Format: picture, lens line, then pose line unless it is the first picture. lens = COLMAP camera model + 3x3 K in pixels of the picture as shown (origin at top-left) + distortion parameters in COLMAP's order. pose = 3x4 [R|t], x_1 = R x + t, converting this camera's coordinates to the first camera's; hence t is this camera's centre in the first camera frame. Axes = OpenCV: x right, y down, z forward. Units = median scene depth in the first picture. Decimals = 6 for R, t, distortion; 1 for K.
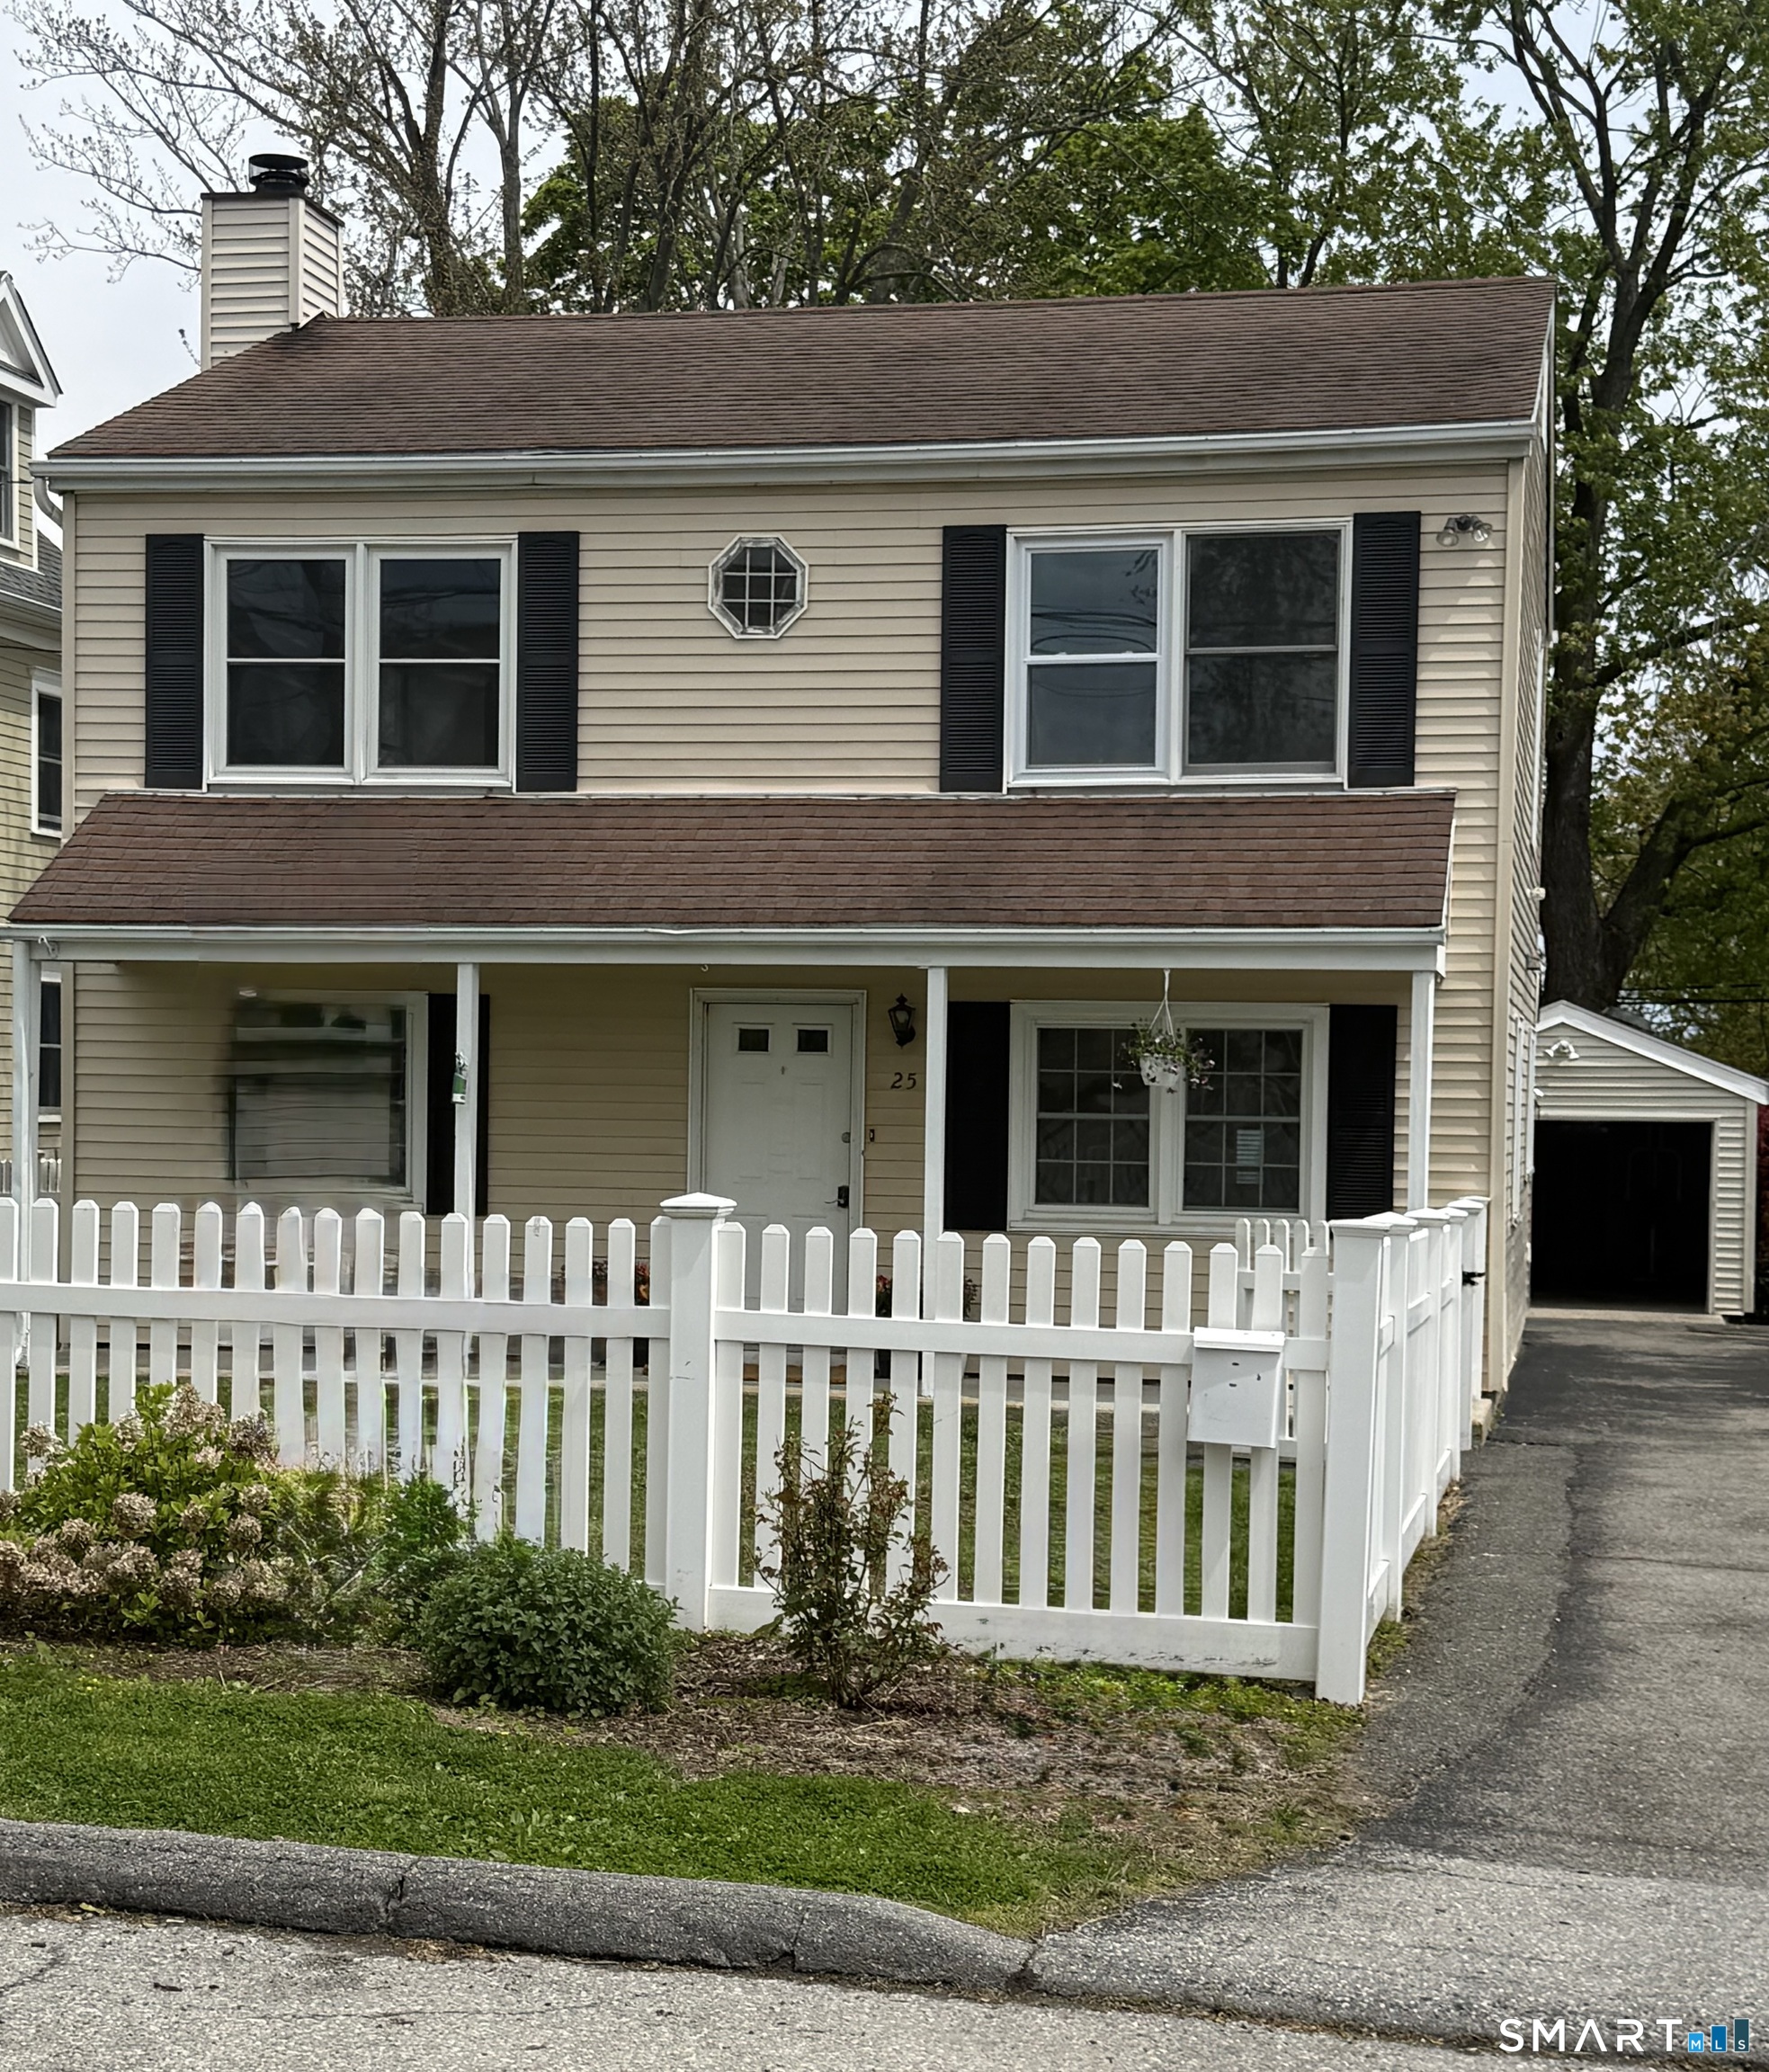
lens RADIAL K [[3711.8, 0, 884.5], [0, 3711.8, 1036.0], [0, 0, 1]] dist [0.005707, -0.011156]
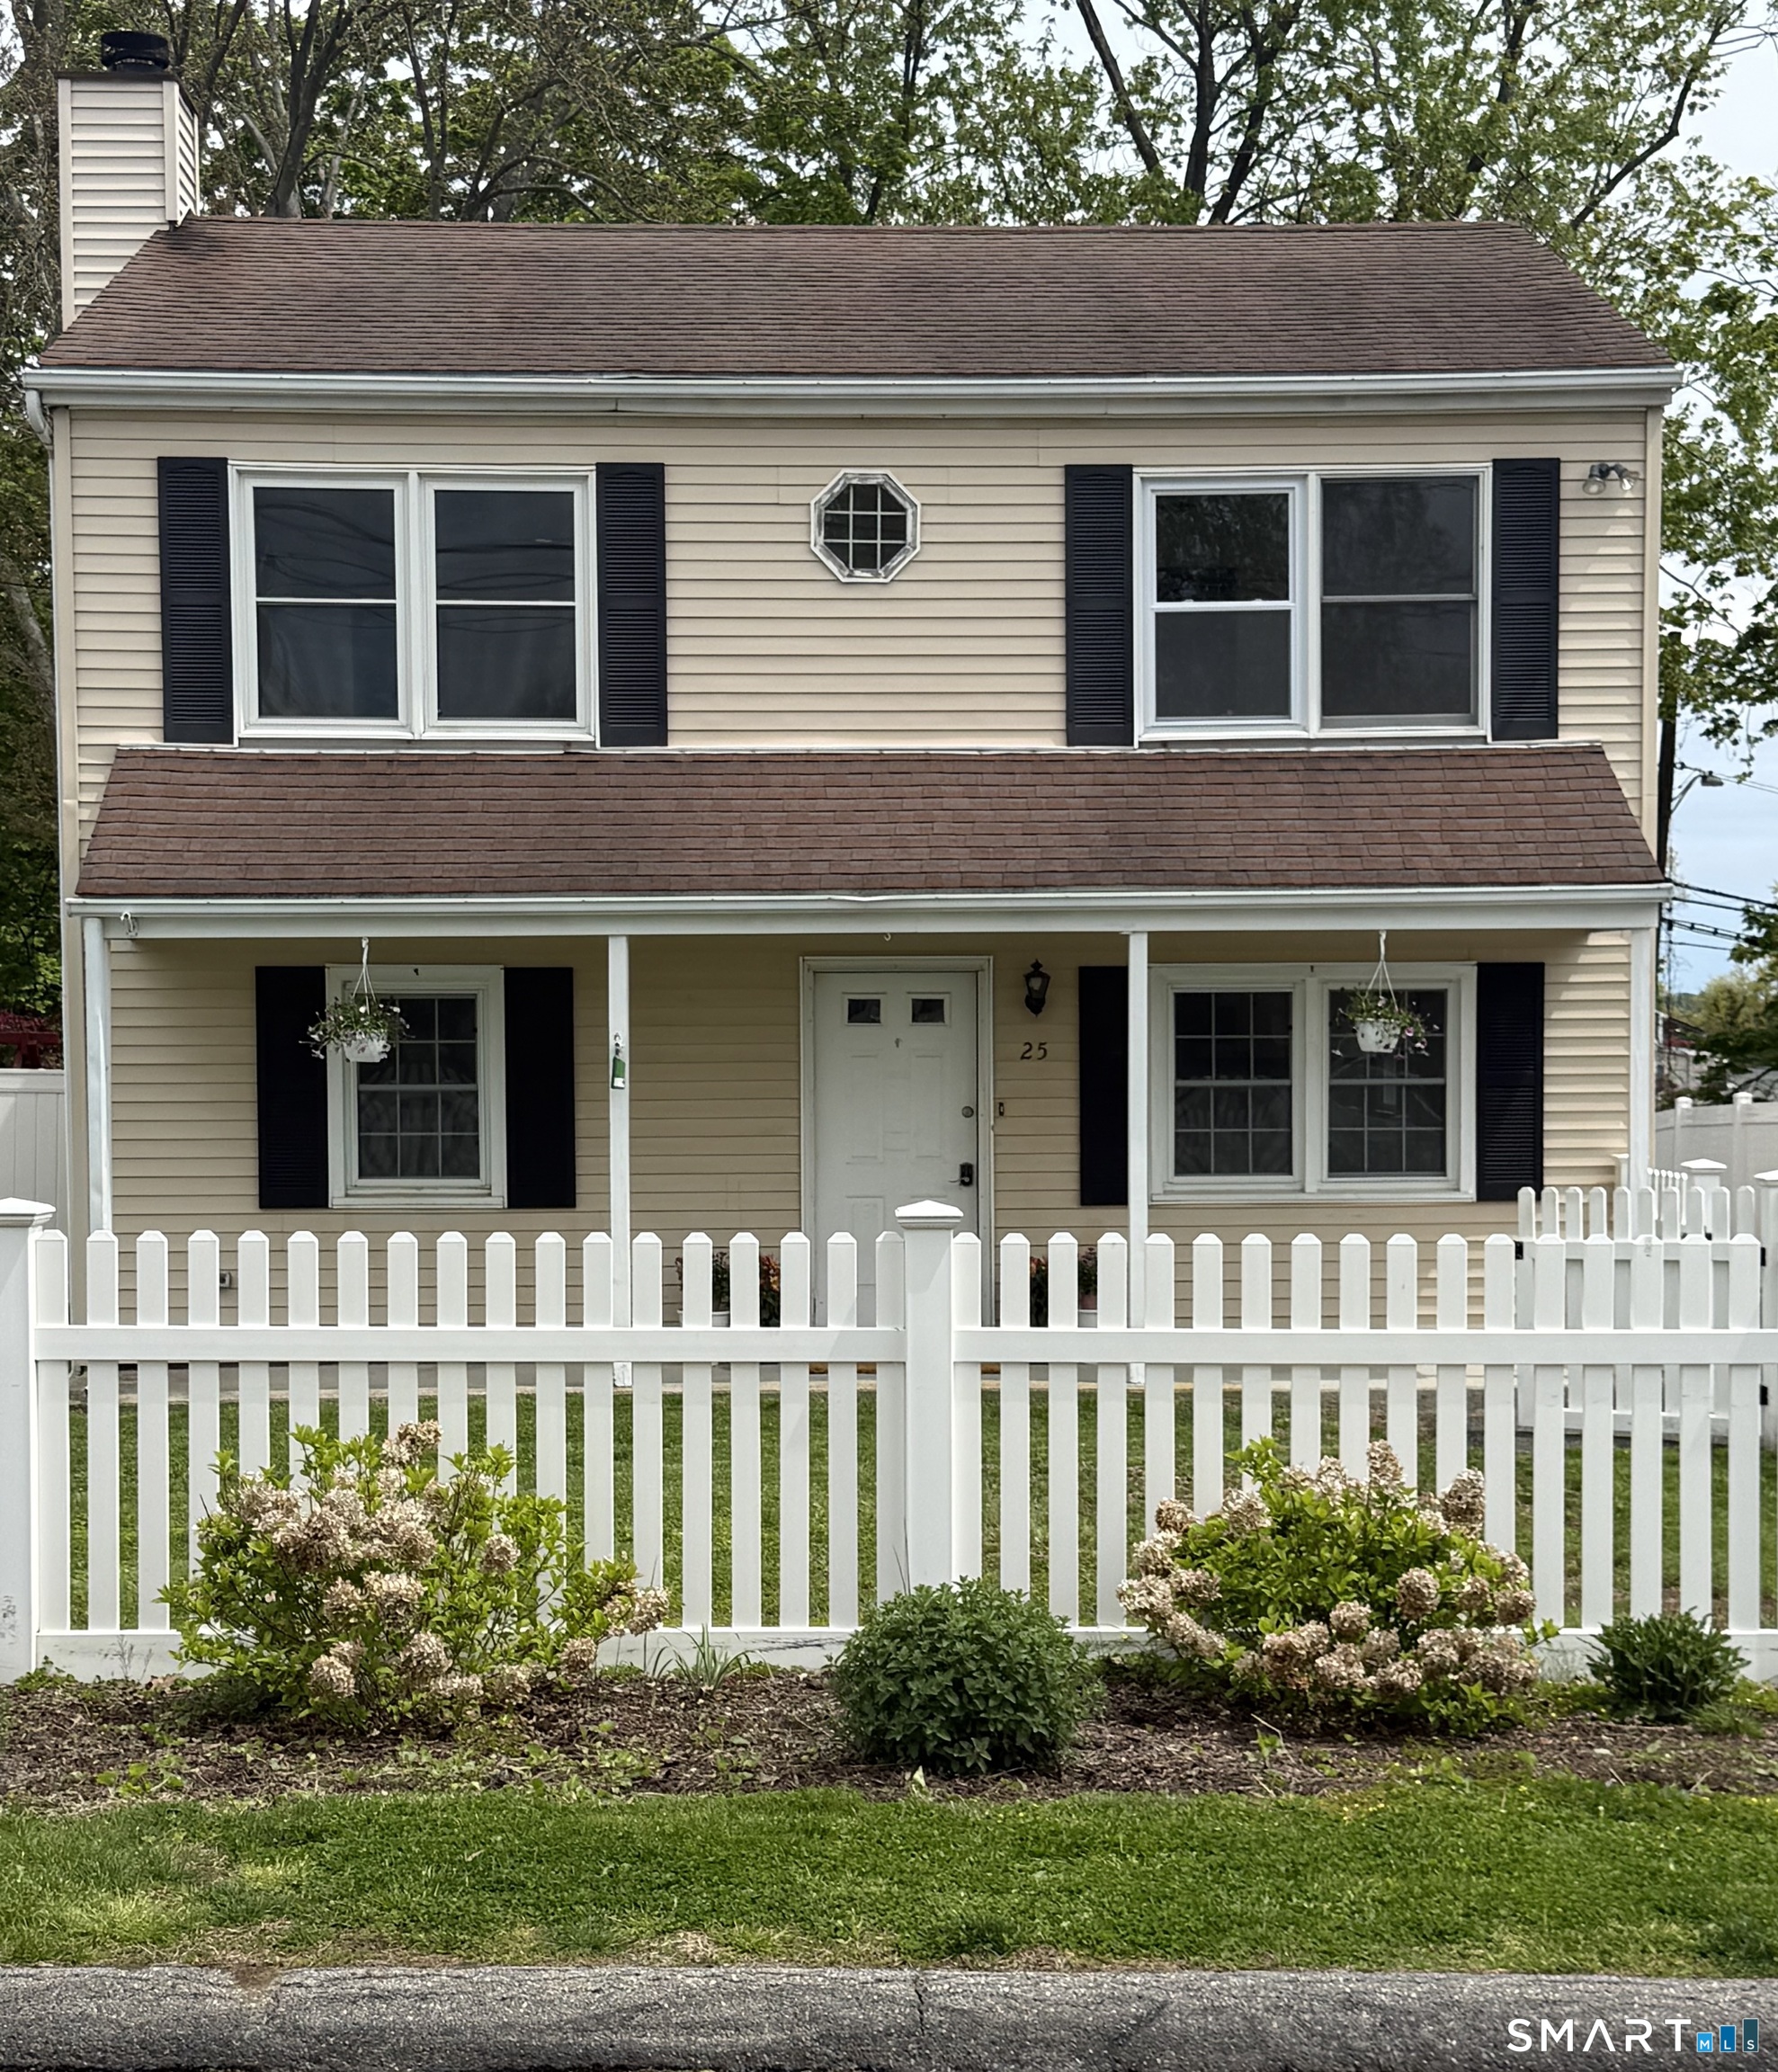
lens RADIAL K [[3668.9, 0, 889.0], [0, 3668.9, 1036.0], [0, 0, 1]] dist [0.043677, 0.110781]
pose [[0.962850, -0.023919, 0.268974, -0.282876], [0.018967, 0.999600, 0.020993, -0.012127], [-0.269369, -0.015111, 0.962918, 0.106617]]
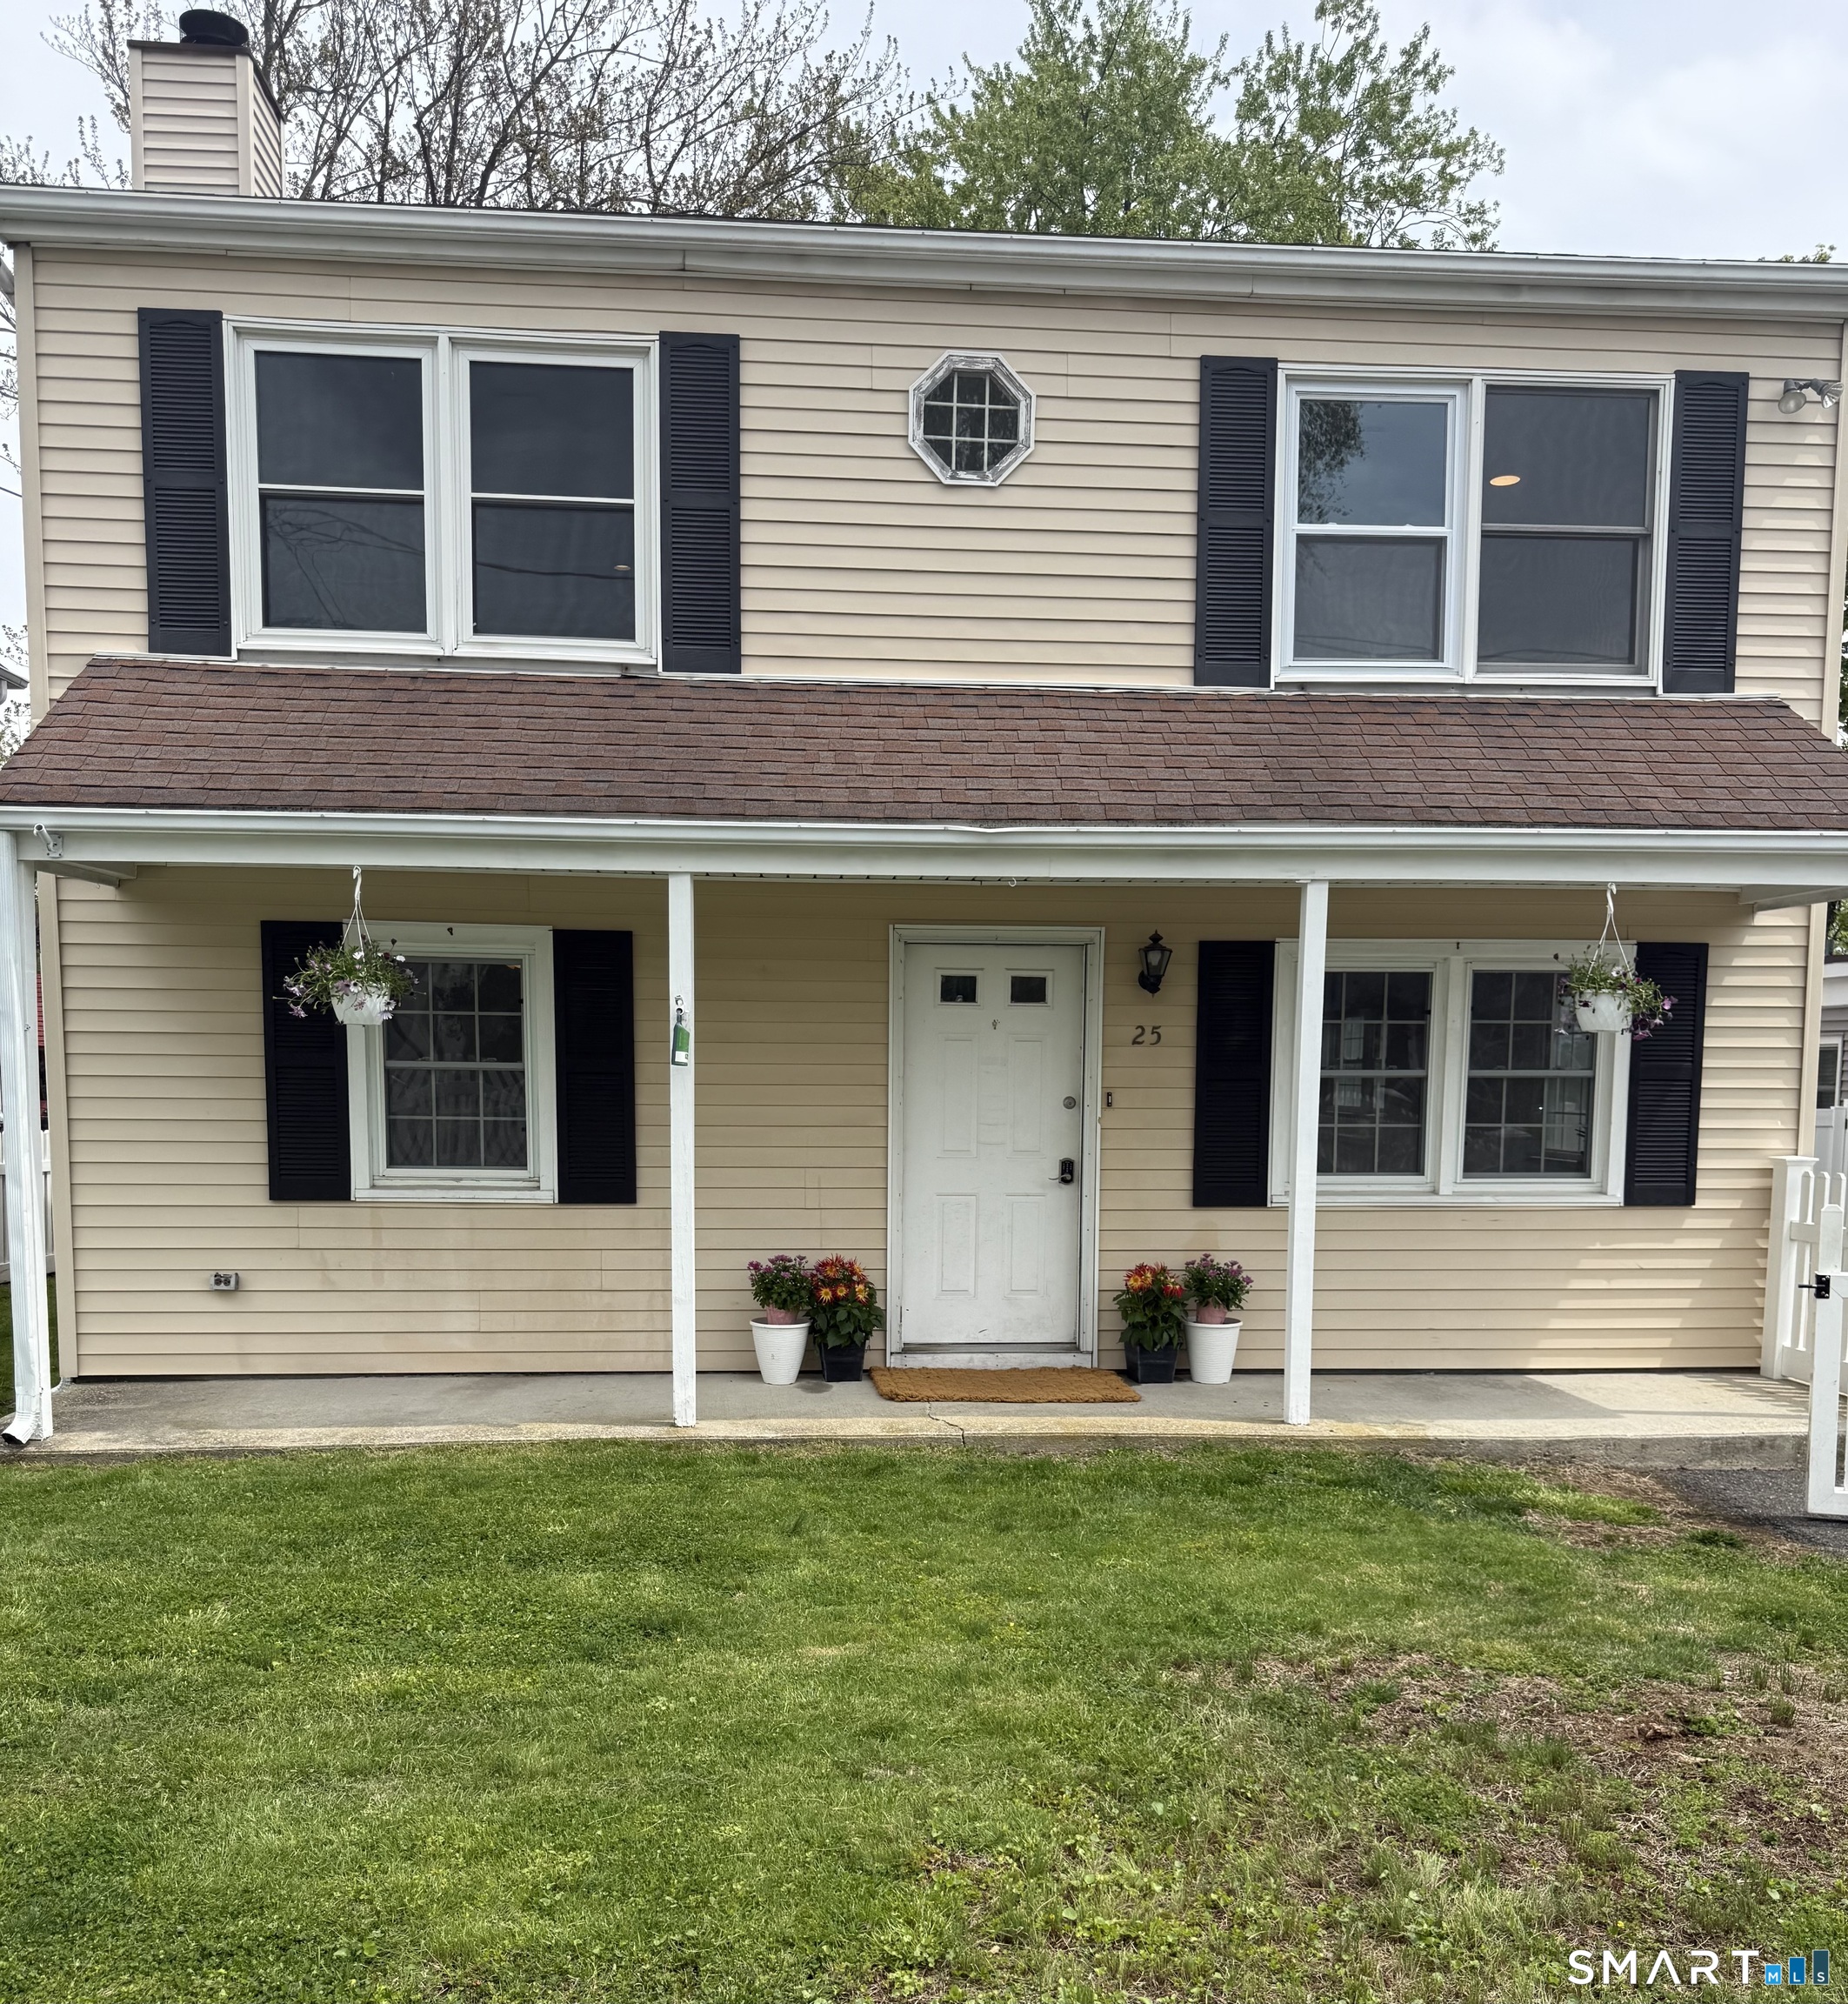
lens RADIAL K [[1905.9, 0, 895.9], [0, 1905.9, 1228.6], [0, 0, 1]] dist [0.022481, -0.086290]
pose [[0.954400, -0.035663, 0.296392, -0.180927], [0.005220, 0.994681, 0.102876, 0.011398], [-0.298484, -0.096638, 0.949510, 0.599065]]
